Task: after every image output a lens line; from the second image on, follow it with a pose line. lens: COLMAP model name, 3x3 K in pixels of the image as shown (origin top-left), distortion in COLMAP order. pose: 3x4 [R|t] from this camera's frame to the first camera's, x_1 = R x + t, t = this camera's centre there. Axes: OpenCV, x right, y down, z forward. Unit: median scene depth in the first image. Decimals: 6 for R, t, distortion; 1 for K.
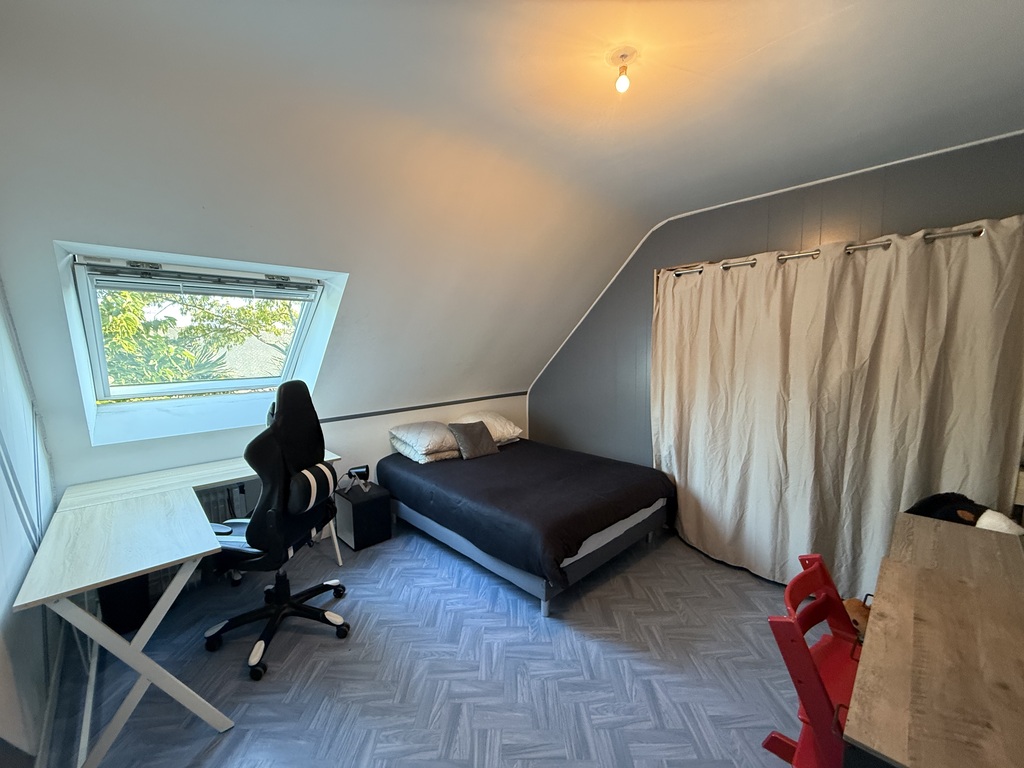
lens RADIAL K [[408.2, 0, 507.9], [0, 408.2, 384.4], [0, 0, 1]] dist [-0.001697, -0.000241]
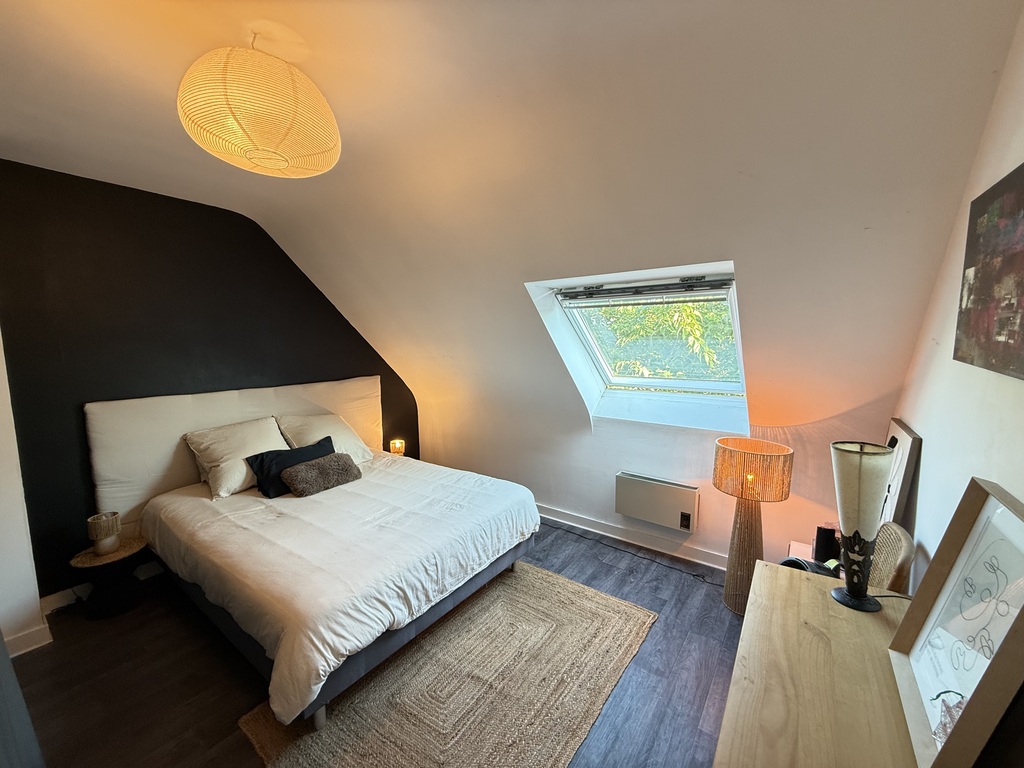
lens RADIAL K [[408.2, 0, 507.9], [0, 408.2, 384.4], [0, 0, 1]] dist [-0.001697, -0.000241]
pose [[0.180244, 0.104204, -0.978087, 0.335326], [-0.100767, 0.991097, 0.087021, -0.055048], [0.978447, 0.082874, 0.189140, 0.418446]]
